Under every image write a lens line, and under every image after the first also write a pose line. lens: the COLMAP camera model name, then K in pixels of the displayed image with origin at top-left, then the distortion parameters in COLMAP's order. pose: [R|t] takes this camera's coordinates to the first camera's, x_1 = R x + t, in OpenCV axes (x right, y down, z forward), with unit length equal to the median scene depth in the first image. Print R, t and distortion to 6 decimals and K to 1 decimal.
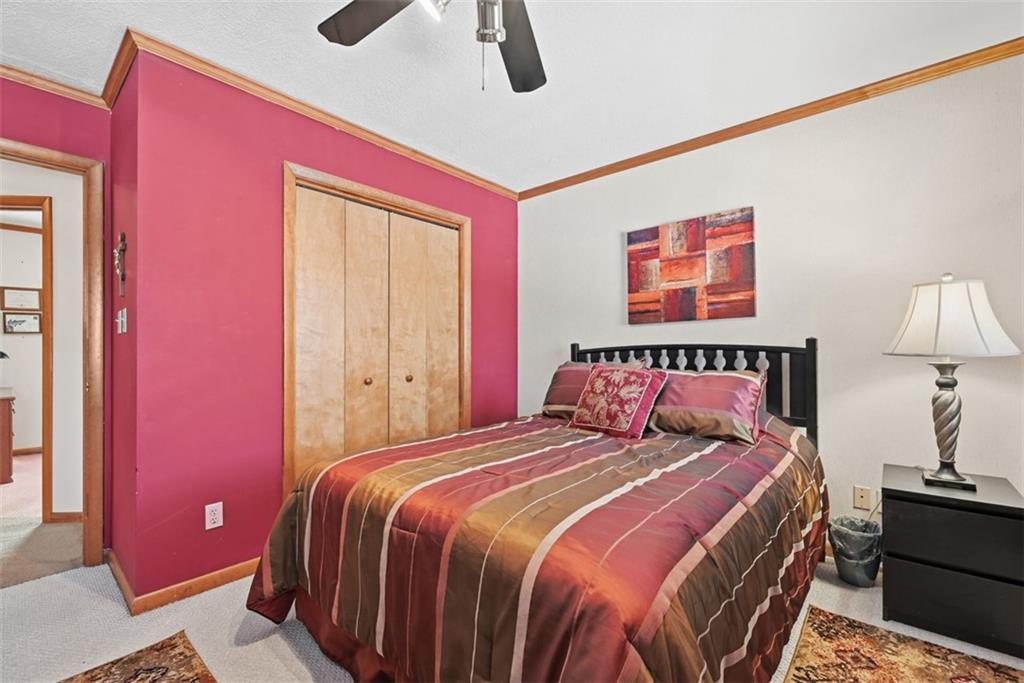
lens RADIAL K [[430.4, 0, 512.6], [0, 430.4, 352.2], [0, 0, 1]] dist [-0.000681, -0.000059]
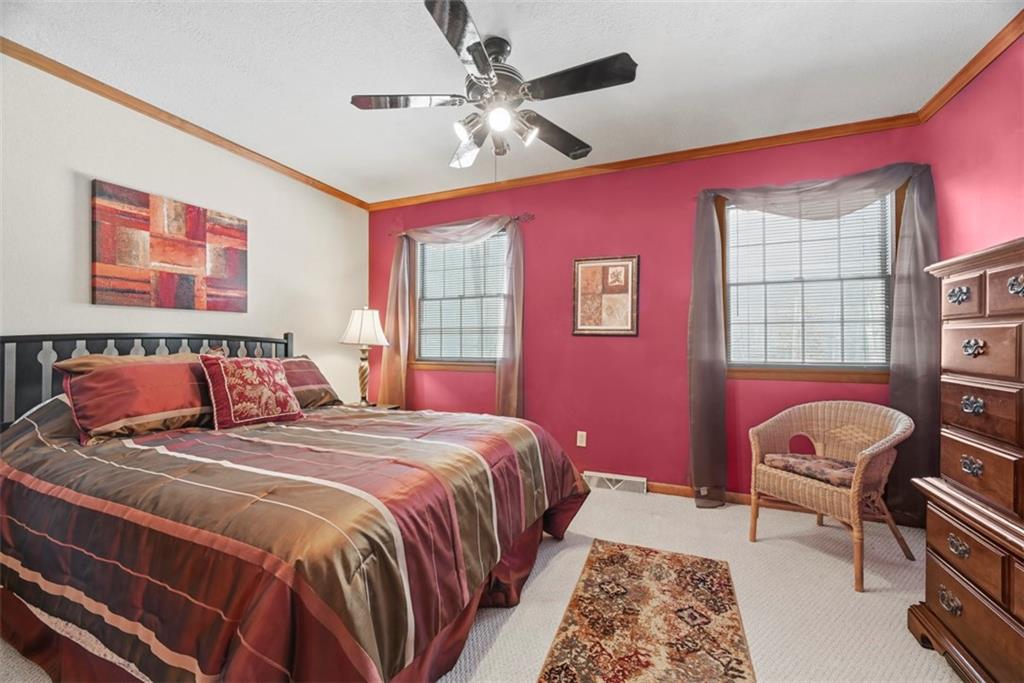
lens RADIAL K [[411.2, 0, 514.4], [0, 411.2, 344.2], [0, 0, 1]] dist [-0.001057, 0.000088]
pose [[-0.309871, 0.000671, 0.950779, -0.704458], [-0.003791, 0.999991, -0.001941, 0.003843], [-0.950771, -0.004206, -0.309865, 0.602174]]
